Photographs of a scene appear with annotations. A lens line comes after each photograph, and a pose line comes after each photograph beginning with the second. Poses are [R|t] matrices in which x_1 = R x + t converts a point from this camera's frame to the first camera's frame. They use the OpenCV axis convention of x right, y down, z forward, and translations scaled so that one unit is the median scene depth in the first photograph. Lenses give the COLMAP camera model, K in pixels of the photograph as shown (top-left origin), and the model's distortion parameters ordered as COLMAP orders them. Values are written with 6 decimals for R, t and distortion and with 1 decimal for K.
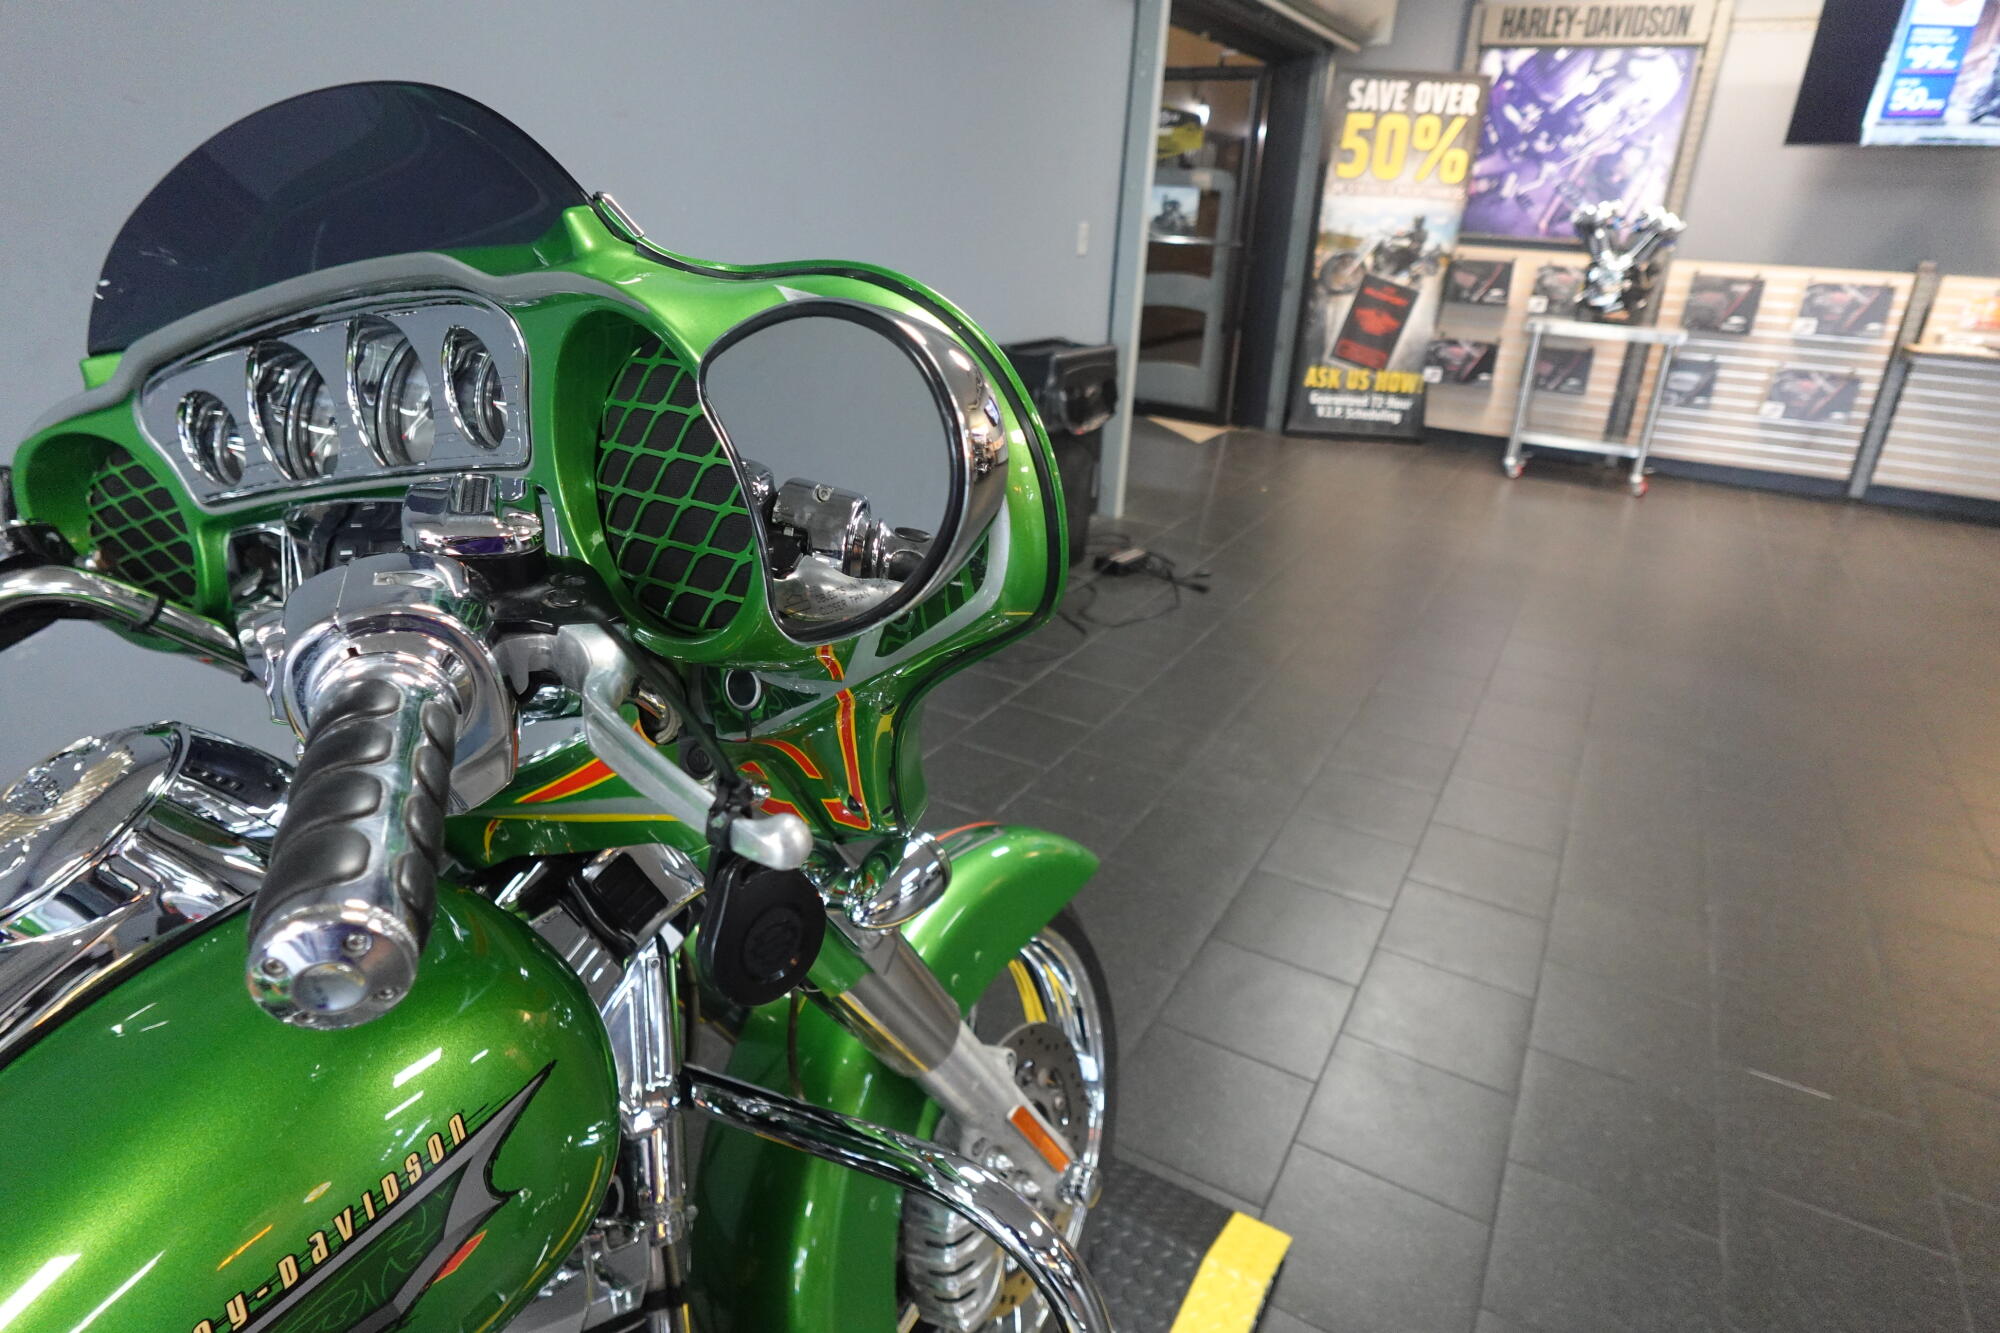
lens RADIAL K [[1132.2, 0, 1000.0], [0, 1132.2, 666.5], [0, 0, 1]] dist [-0.004241, -0.001518]
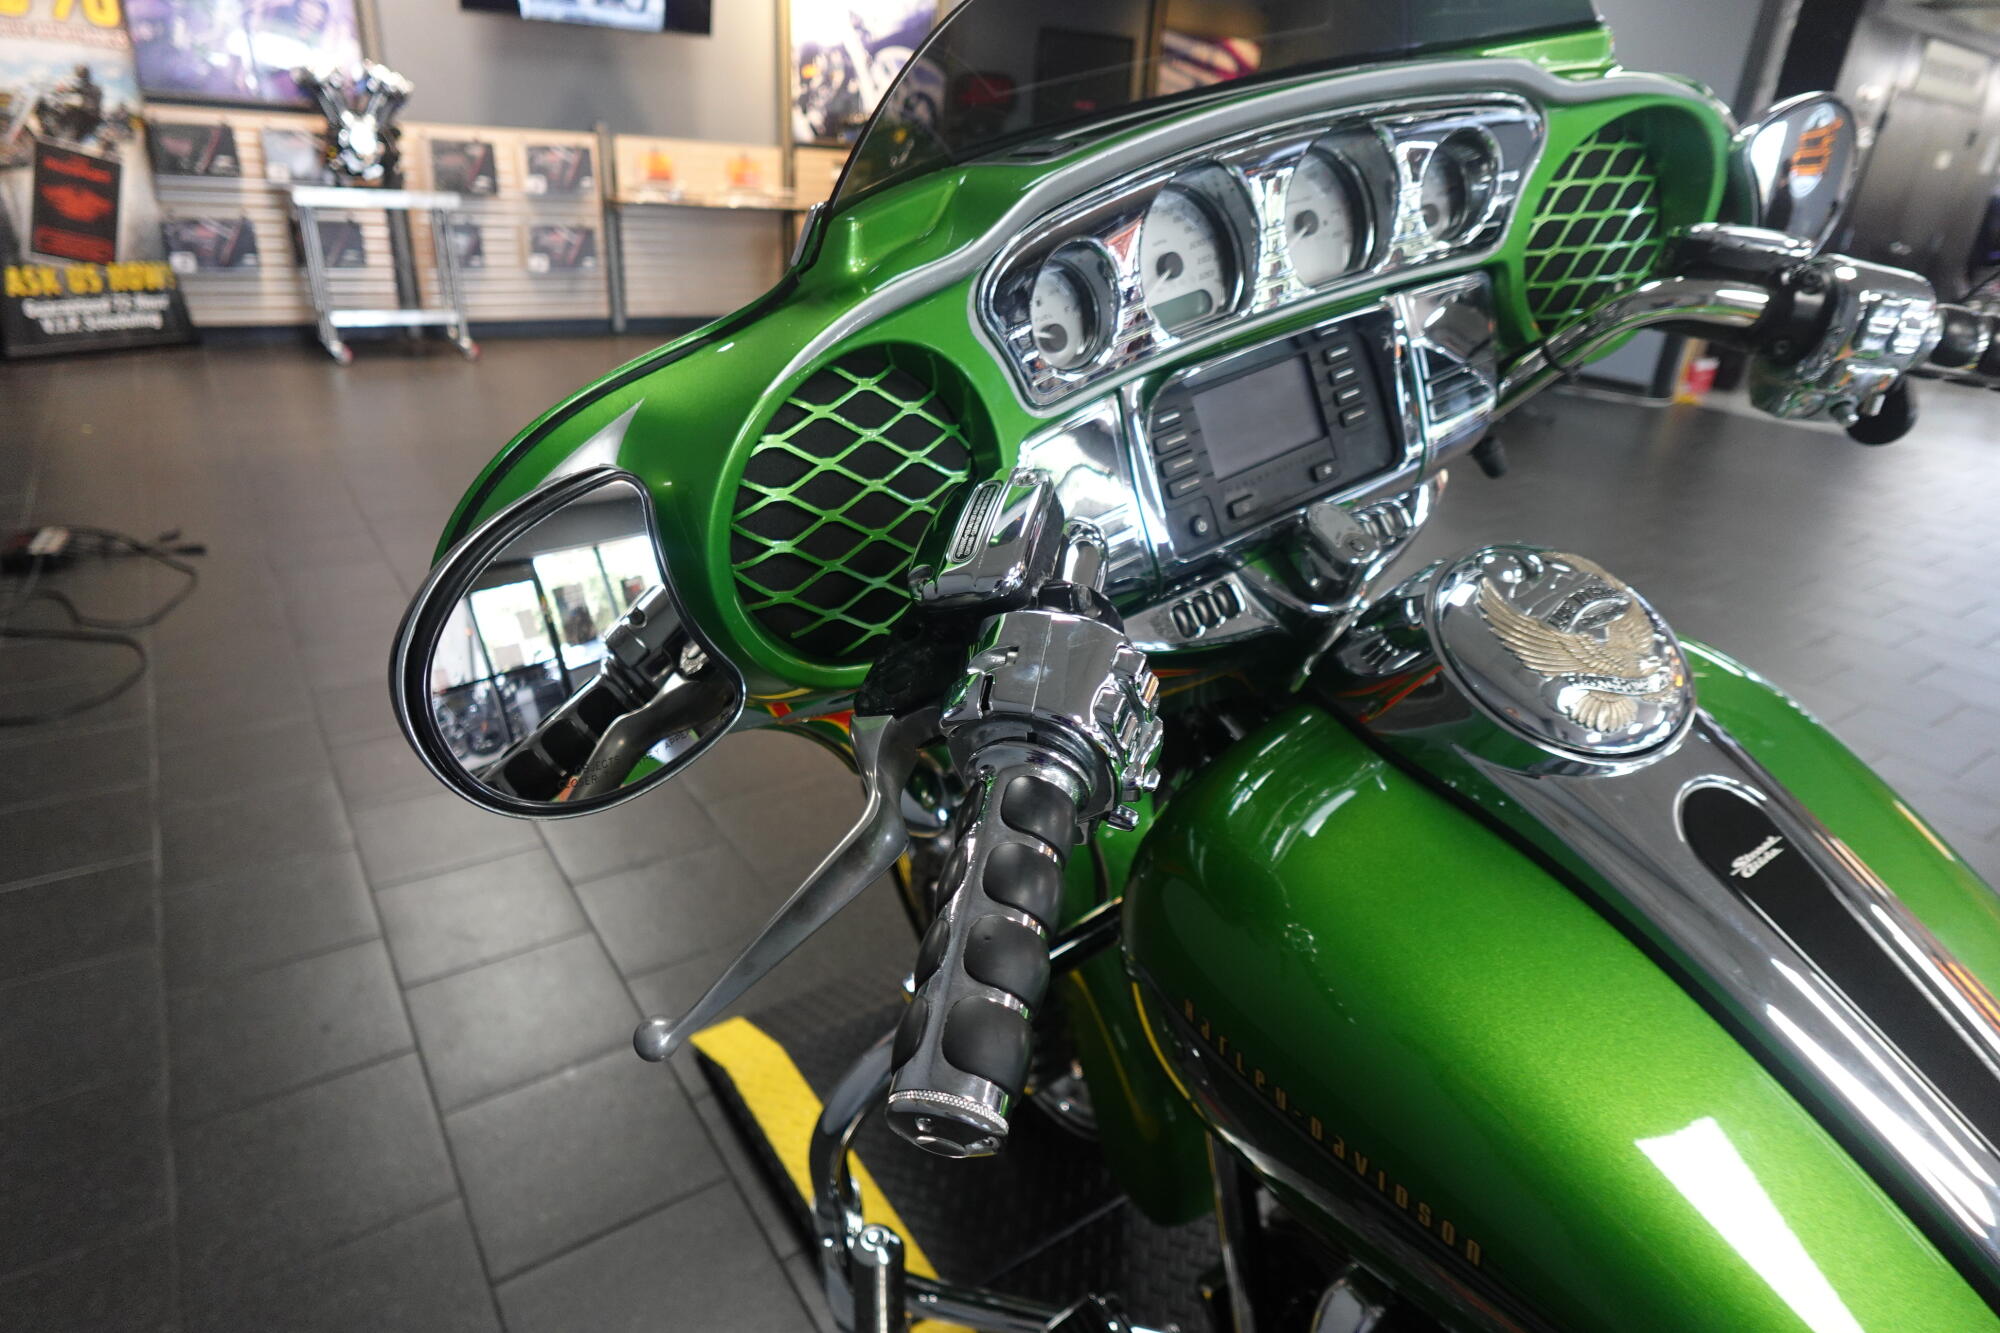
lens RADIAL K [[1139.9, 0, 1000.0], [0, 1139.9, 666.5], [0, 0, 1]] dist [0.003525, -0.004176]
pose [[0.437804, -0.382323, 0.813730, -0.176826], [0.303820, 0.914749, 0.266324, -0.024047], [-0.846180, 0.130630, 0.516638, 0.082938]]
